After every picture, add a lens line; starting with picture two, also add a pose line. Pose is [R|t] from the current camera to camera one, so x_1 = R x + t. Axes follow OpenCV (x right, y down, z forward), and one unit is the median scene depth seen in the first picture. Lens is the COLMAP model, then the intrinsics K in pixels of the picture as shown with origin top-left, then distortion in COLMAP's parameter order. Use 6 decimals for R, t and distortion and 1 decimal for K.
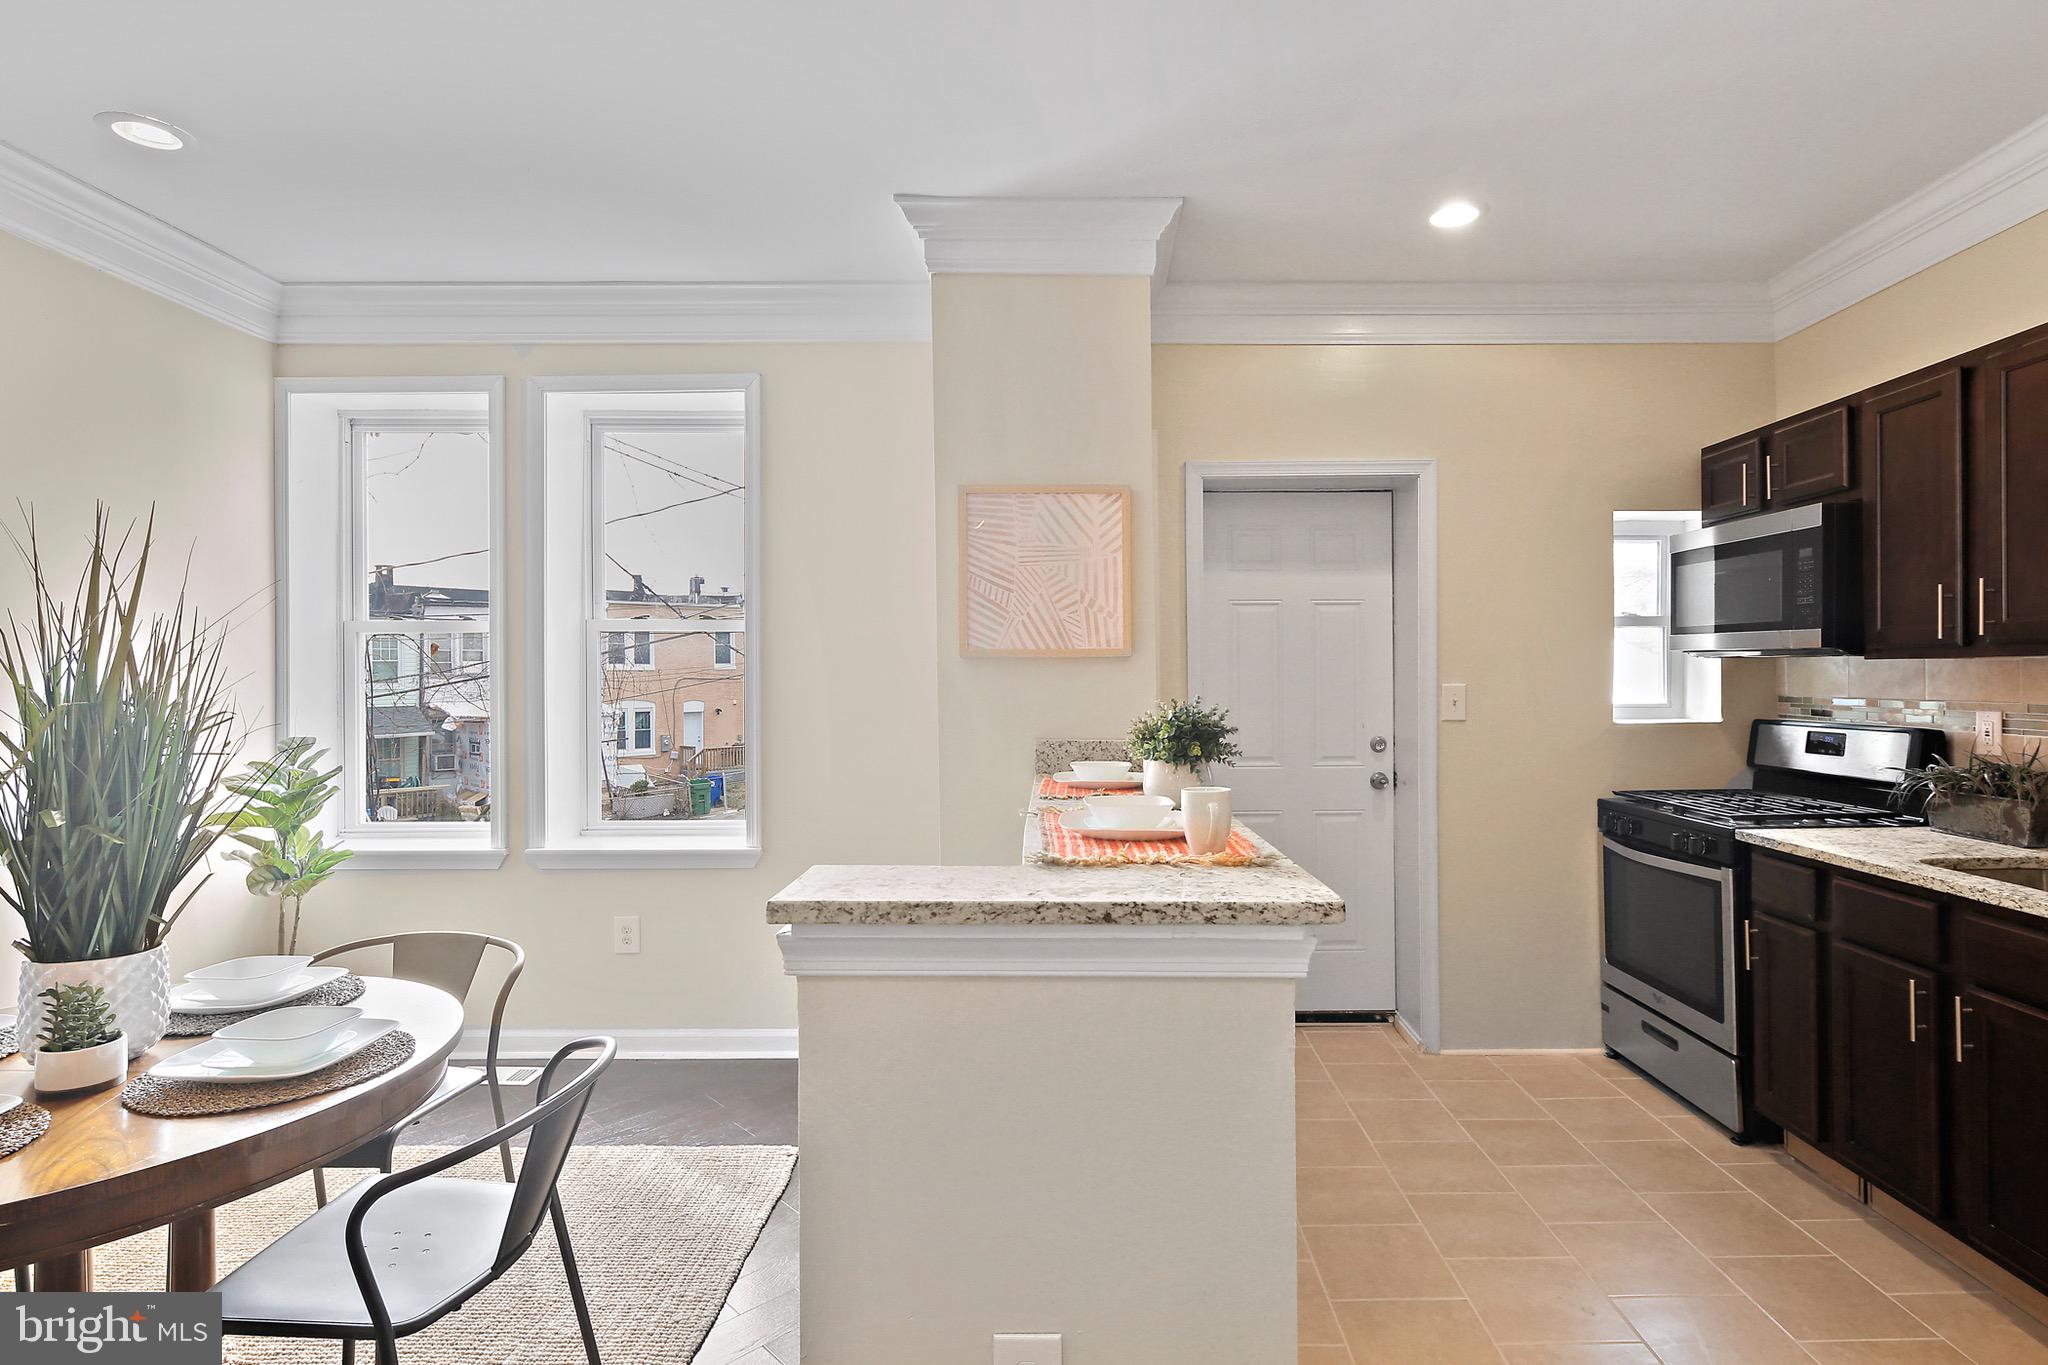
lens RADIAL K [[1025.8, 0, 1080.5], [0, 1025.8, 673.3], [0, 0, 1]] dist [0.001713, -0.002134]
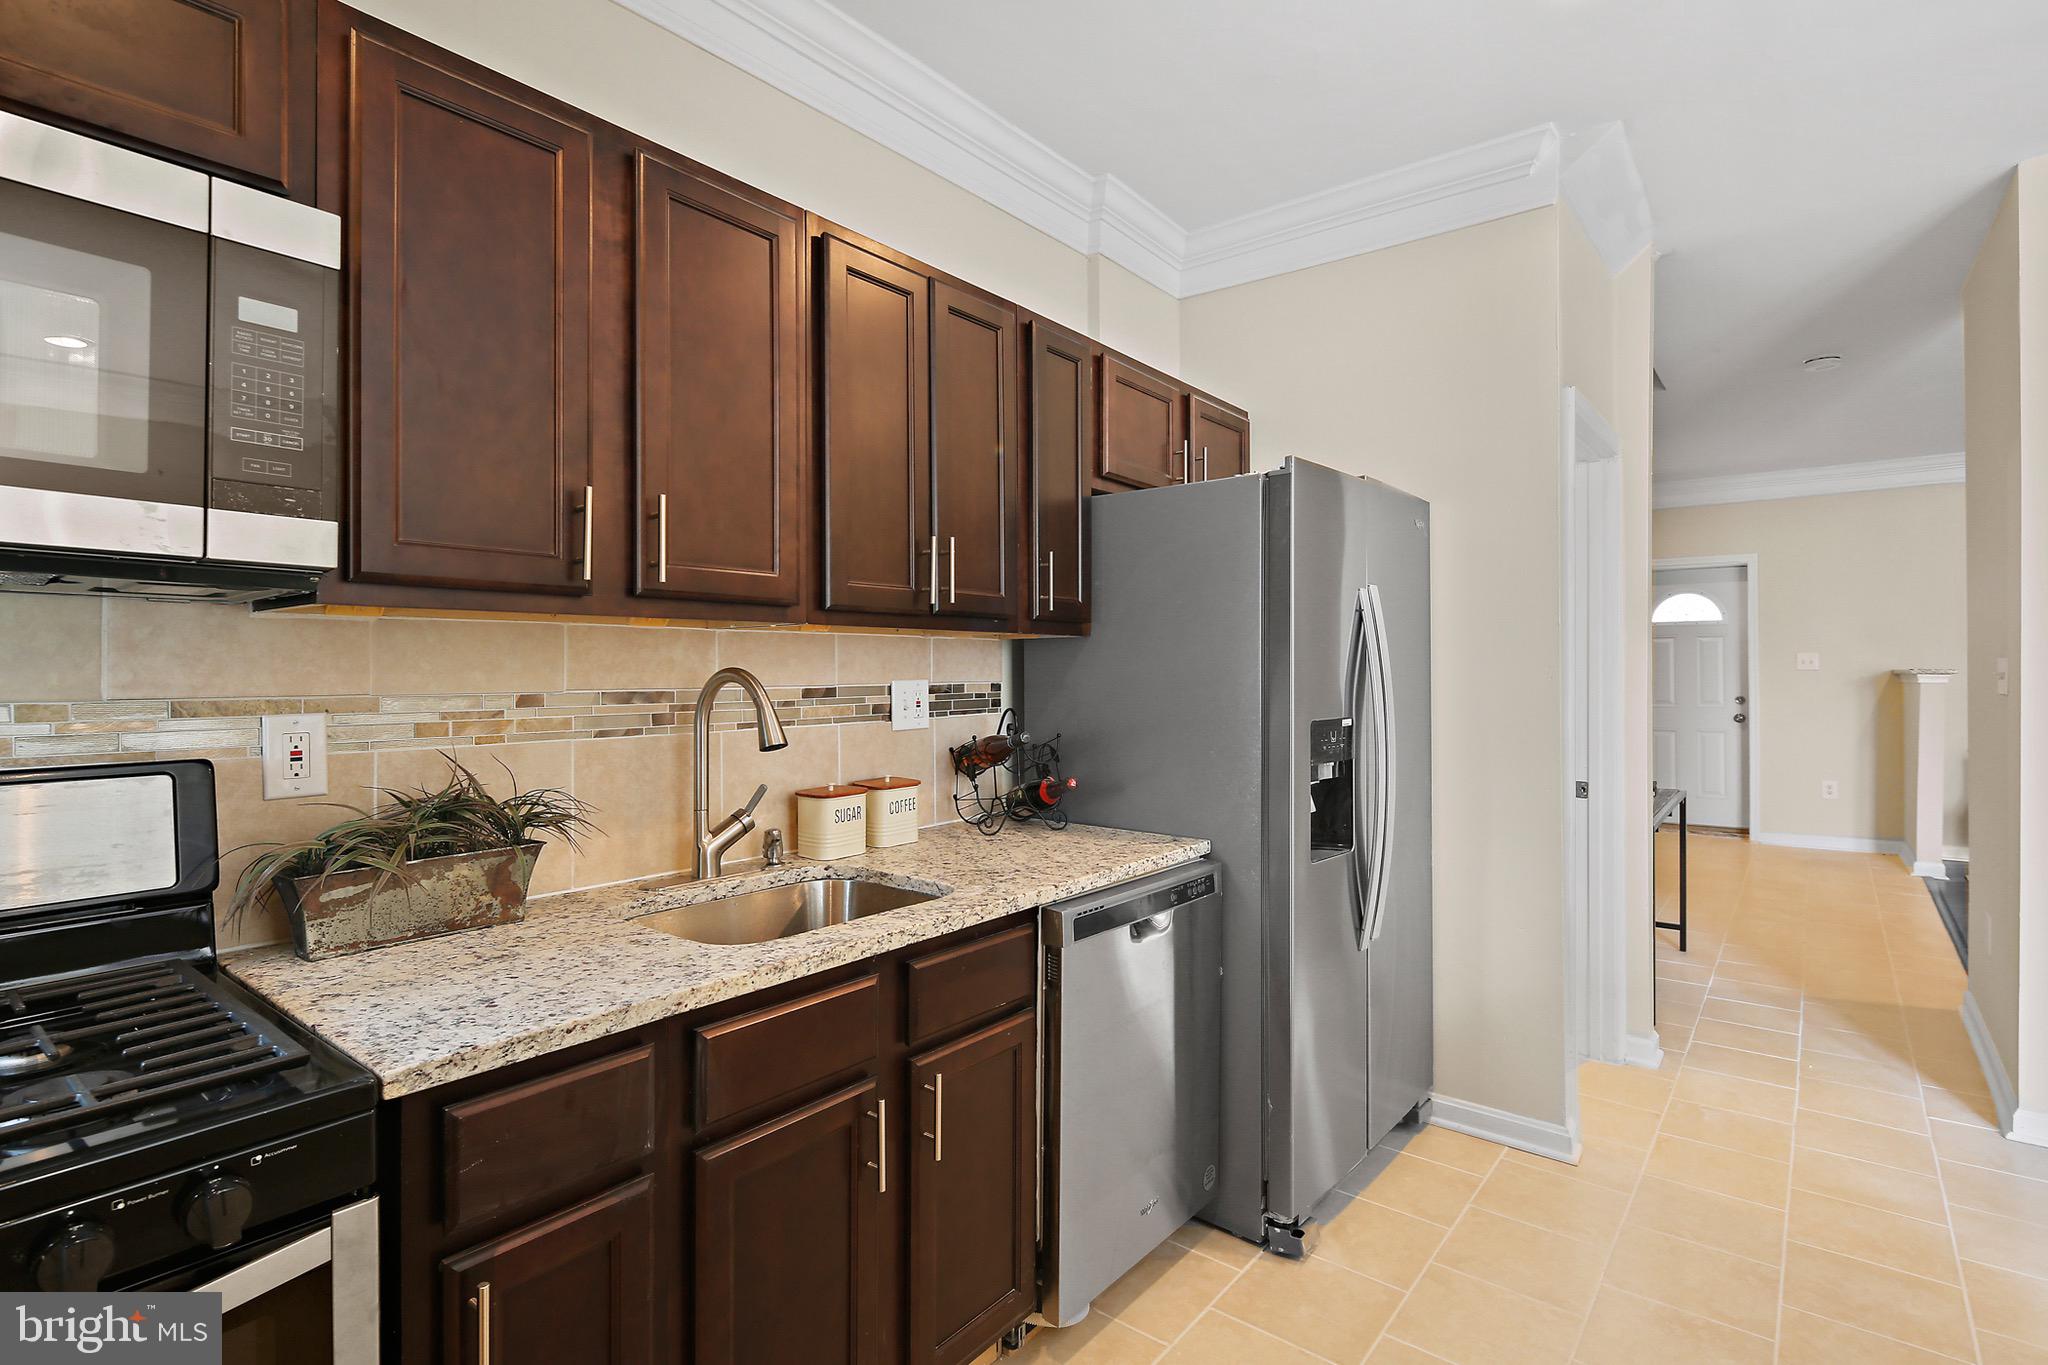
lens RADIAL K [[992.7, 0, 1024.9], [0, 992.7, 675.4], [0, 0, 1]] dist [0.004091, -0.003905]
pose [[-0.776139, 0.008420, 0.630505, 0.250465], [0.009110, 0.999956, -0.002139, 0.020294], [-0.630496, 0.004083, -0.776182, 1.089843]]
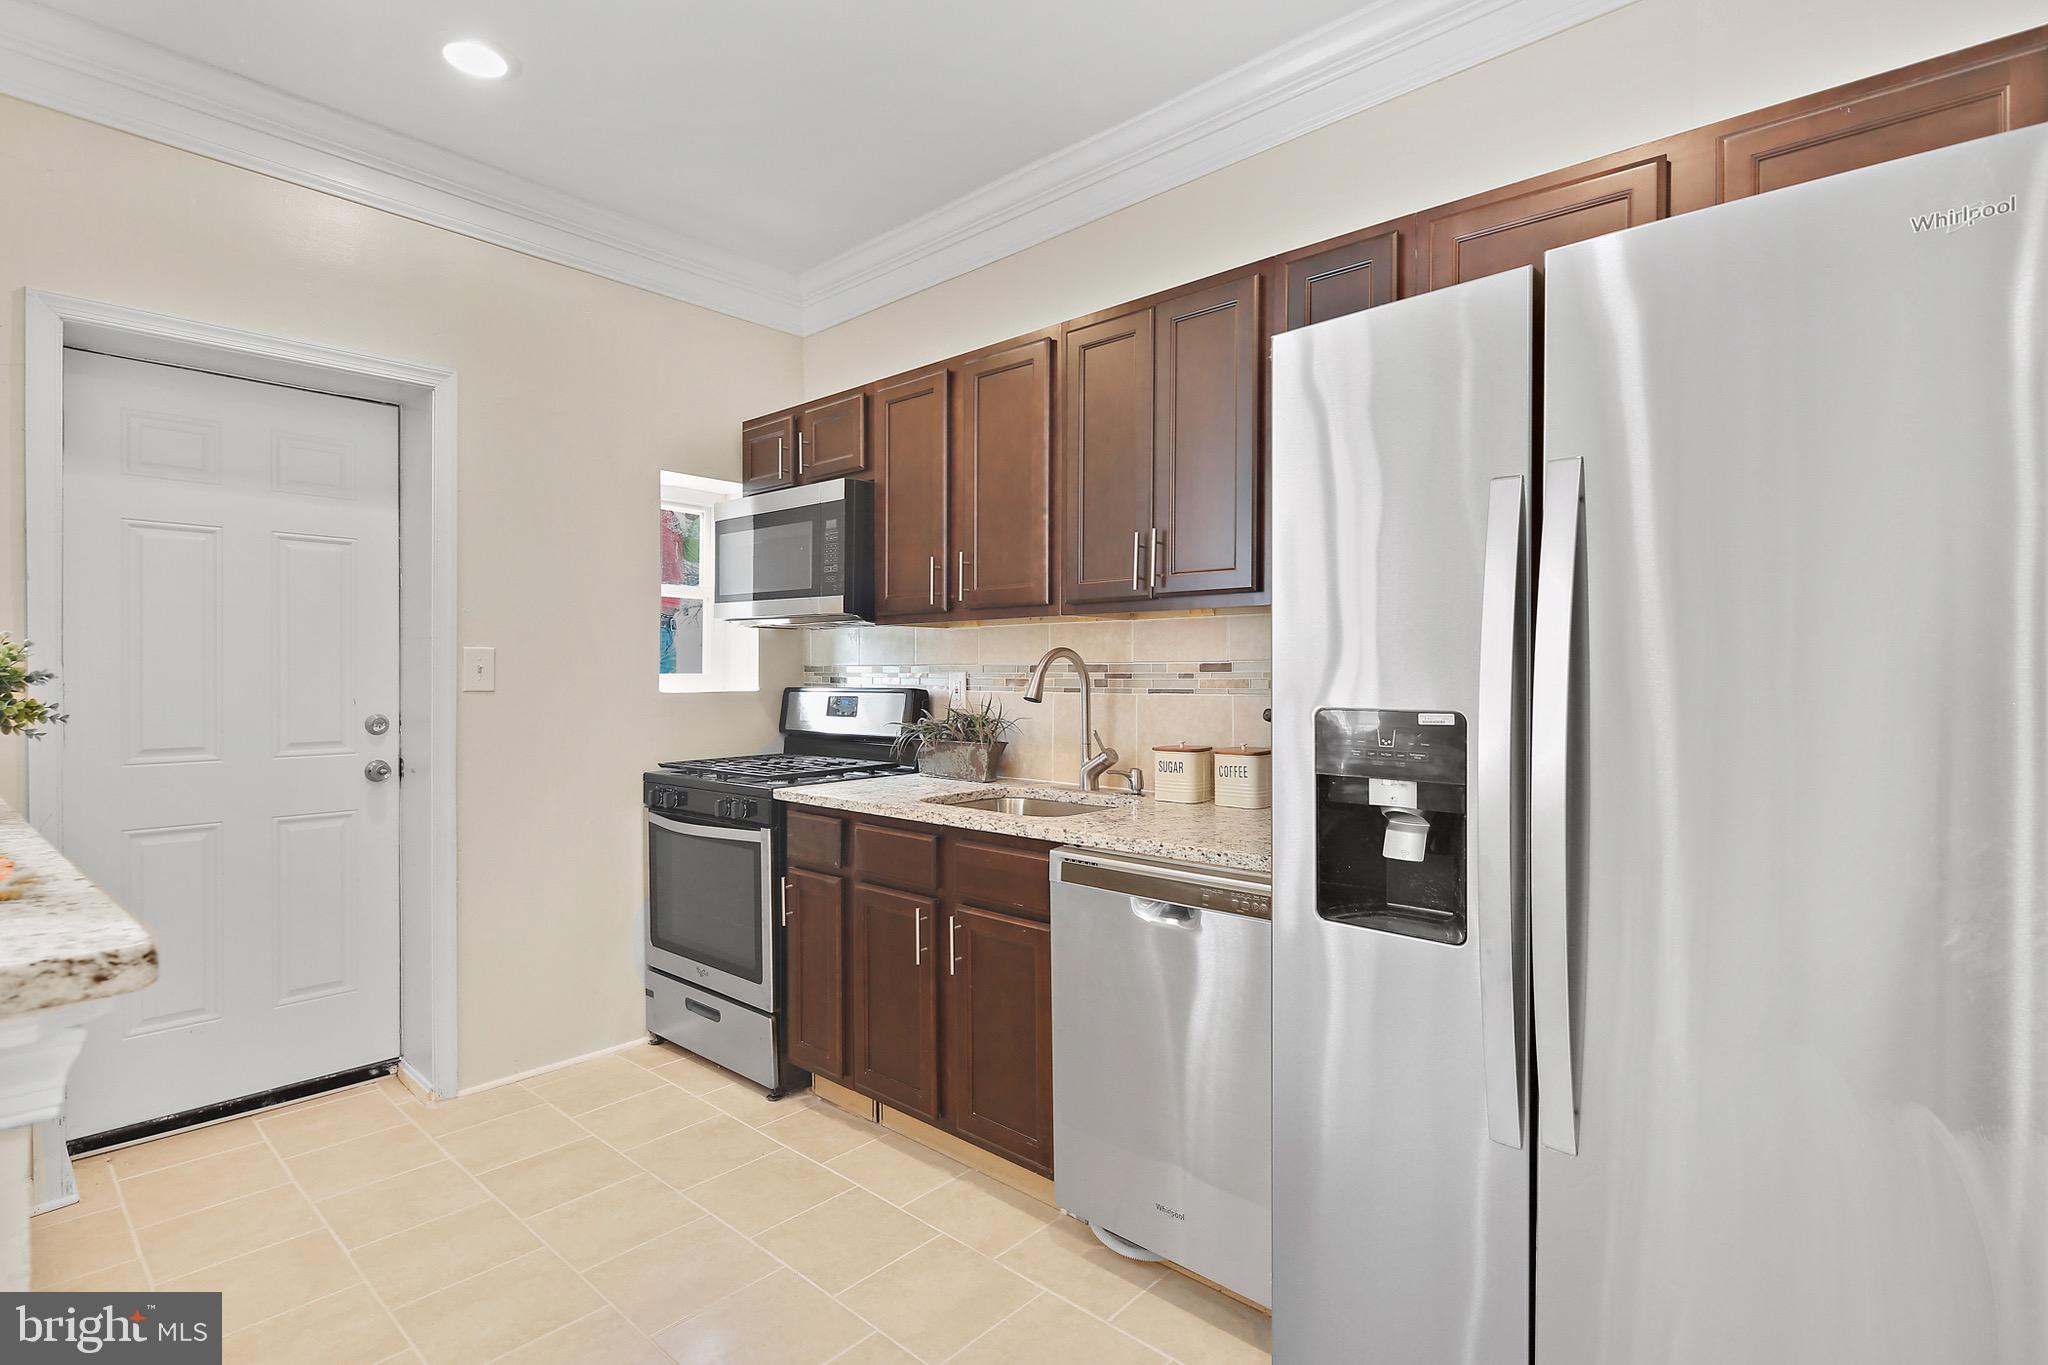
lens RADIAL K [[992.7, 0, 1024.9], [0, 992.7, 675.4], [0, 0, 1]] dist [0.004091, -0.003905]
pose [[0.673243, 0.004000, 0.739410, 0.079832], [-0.004913, 0.999987, -0.000937, 0.038851], [-0.739405, -0.003002, 0.673254, 0.155104]]
